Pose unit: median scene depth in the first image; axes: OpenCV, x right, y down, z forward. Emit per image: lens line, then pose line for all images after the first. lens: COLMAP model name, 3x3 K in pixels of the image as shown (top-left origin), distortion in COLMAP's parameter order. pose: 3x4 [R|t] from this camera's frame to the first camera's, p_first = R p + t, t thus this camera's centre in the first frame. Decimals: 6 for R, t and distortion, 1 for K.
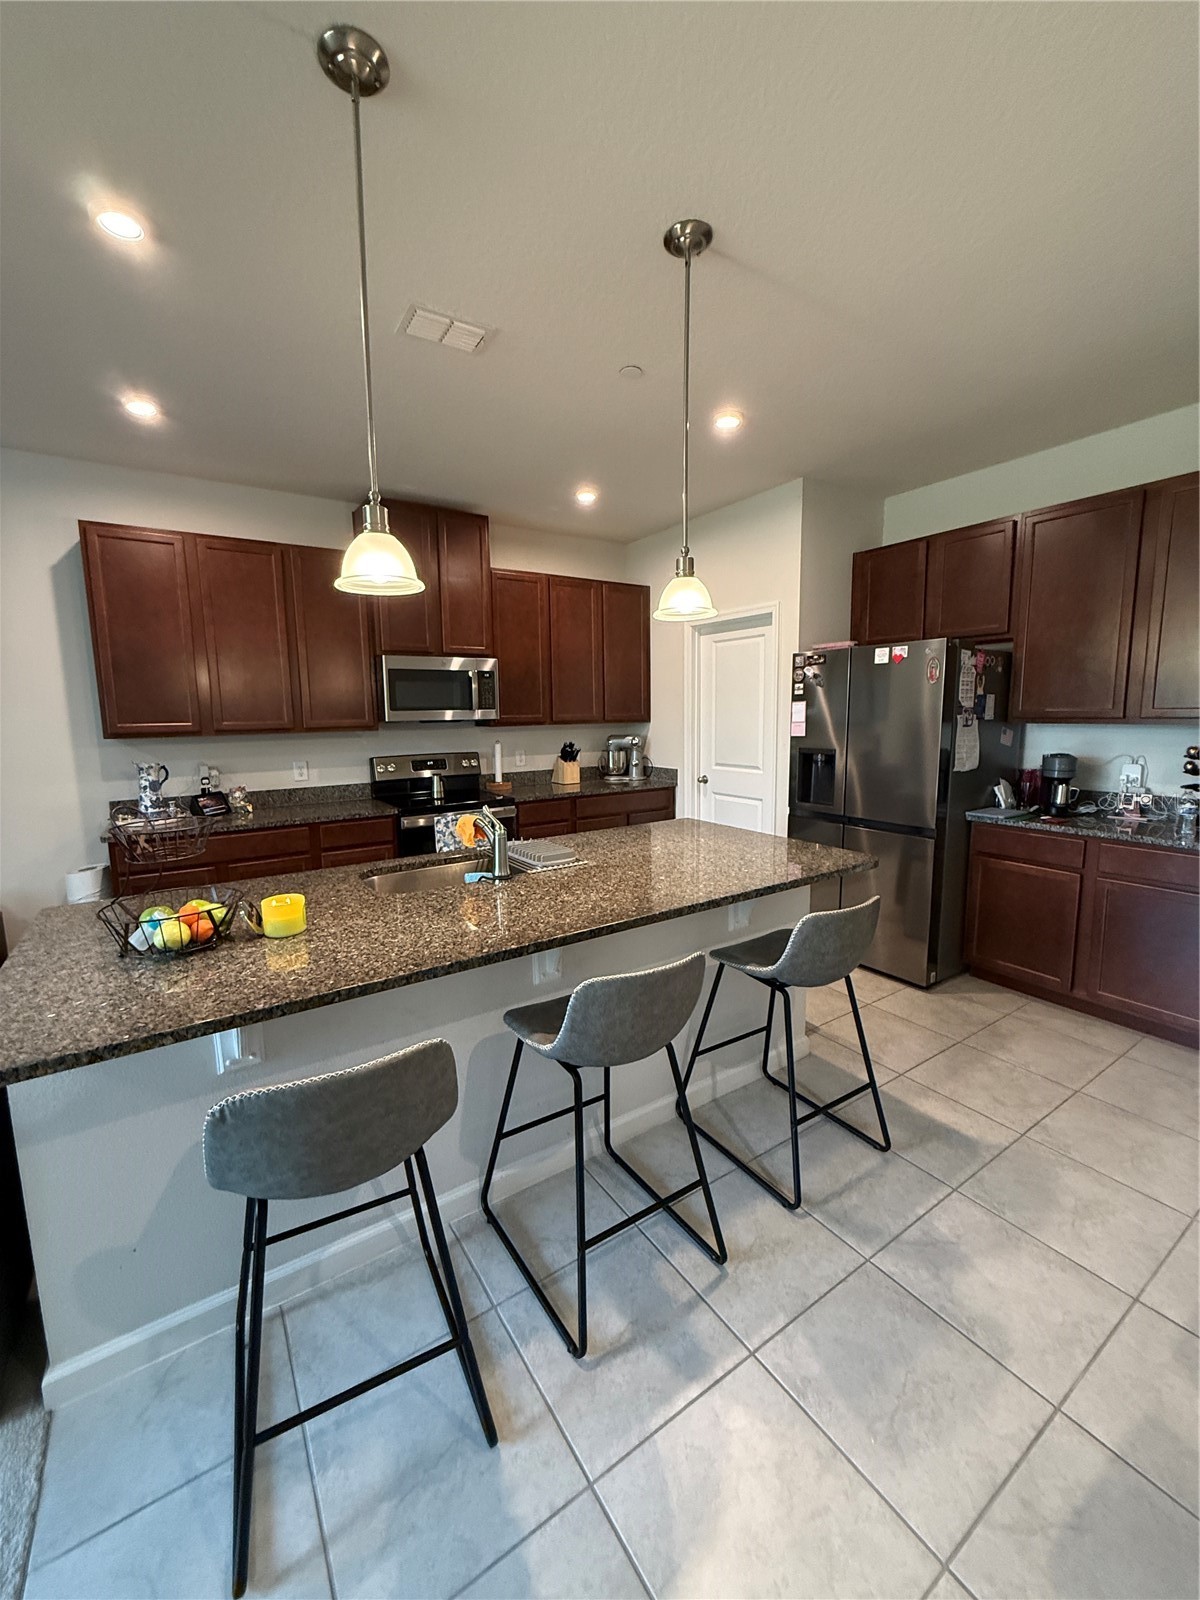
lens RADIAL K [[632.8, 0, 599.4], [0, 632.8, 797.2], [0, 0, 1]] dist [0.000108, 0.000101]
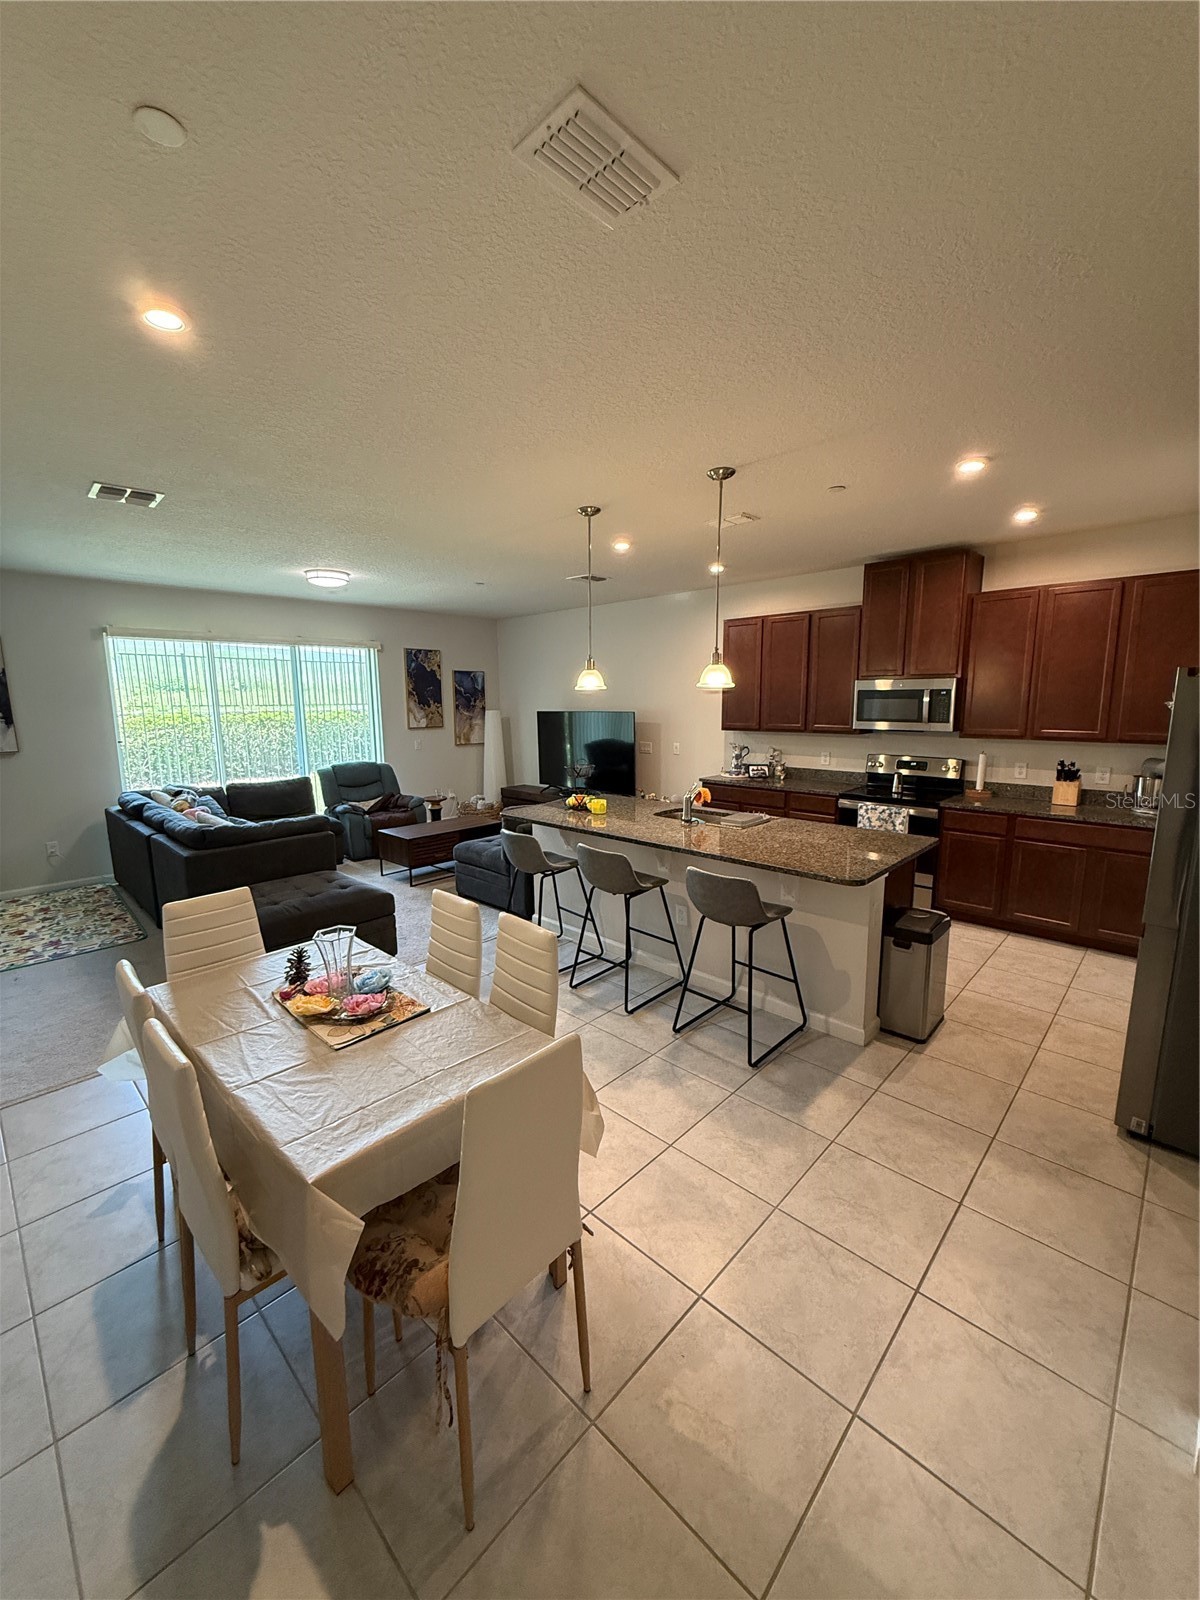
lens RADIAL K [[632.8, 0, 599.4], [0, 632.8, 797.2], [0, 0, 1]] dist [0.000108, 0.000101]
pose [[0.220283, 0.163331, -0.961664, 0.996519], [-0.130072, 0.981996, 0.136989, -0.102255], [0.966725, 0.094910, 0.237562, 0.182701]]
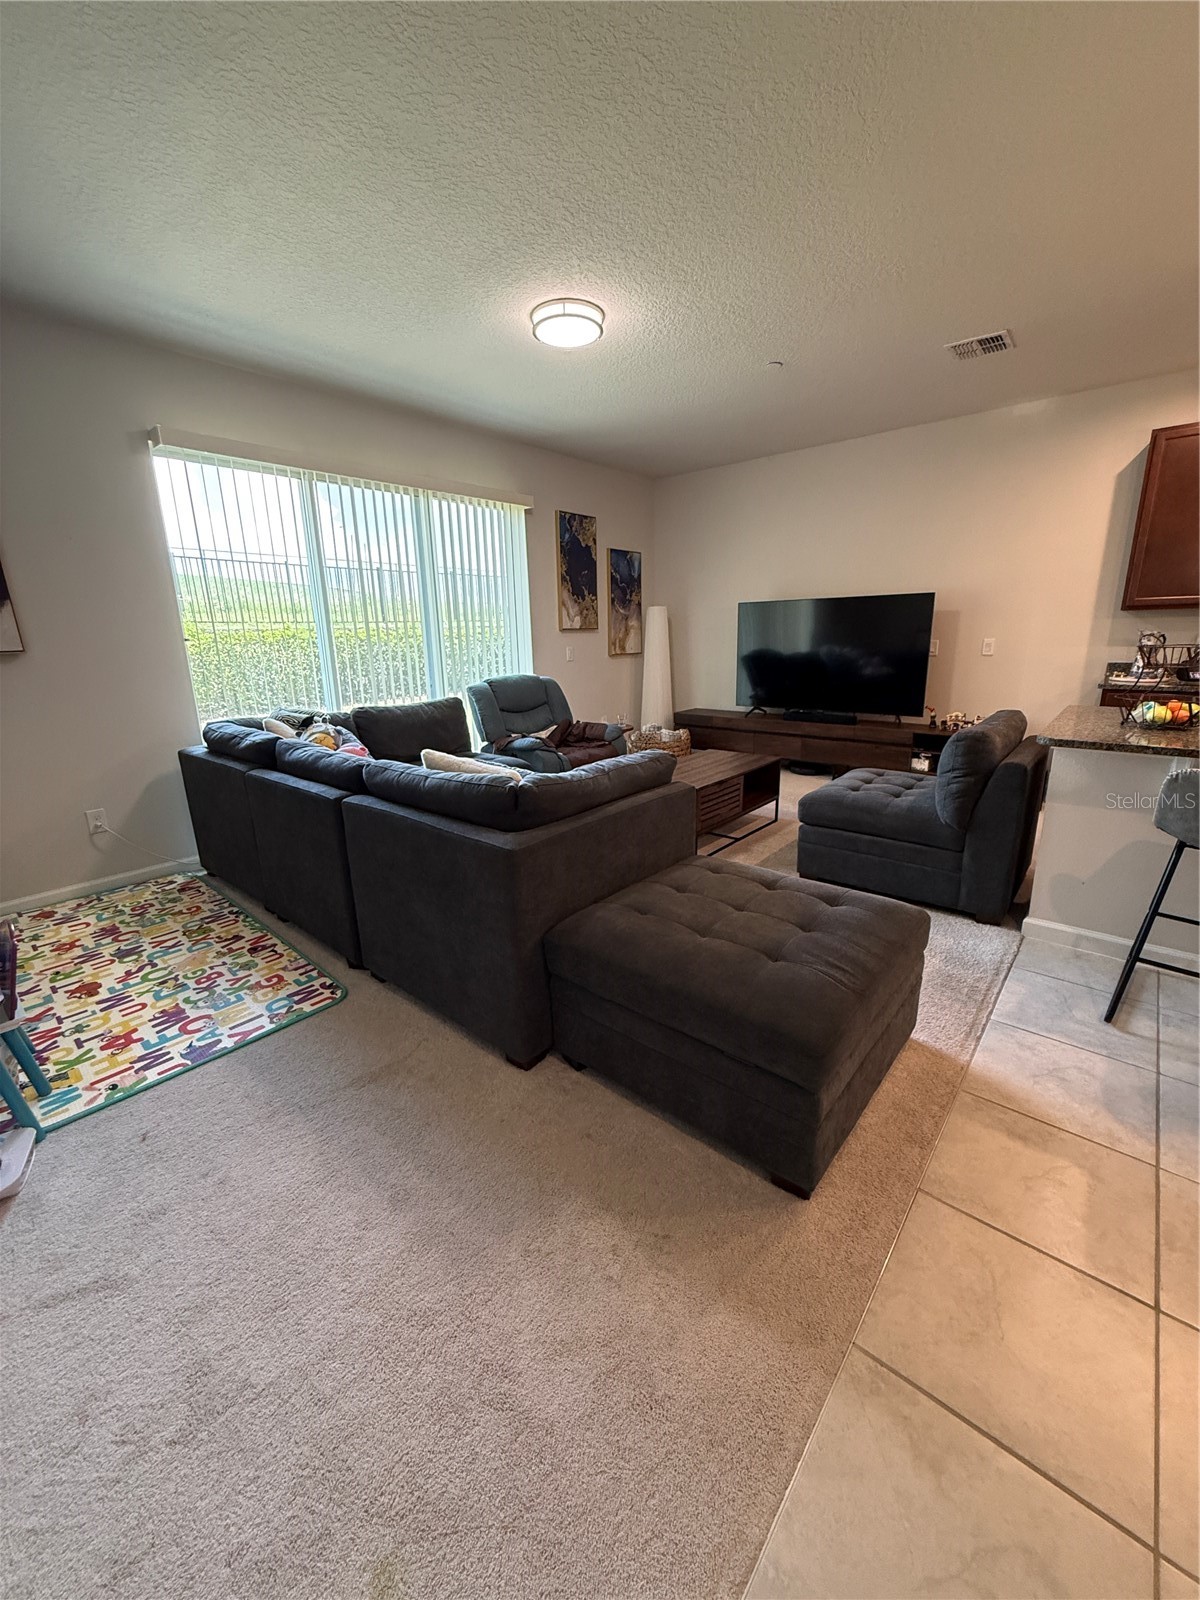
lens RADIAL K [[636.2, 0, 597.7], [0, 636.2, 794.2], [0, 0, 1]] dist [0.001570, 0.000156]
pose [[0.273530, 0.247498, -0.929476, 0.209989], [-0.116287, 0.967750, 0.223468, 0.098481], [0.954808, 0.046961, 0.293489, -0.357348]]
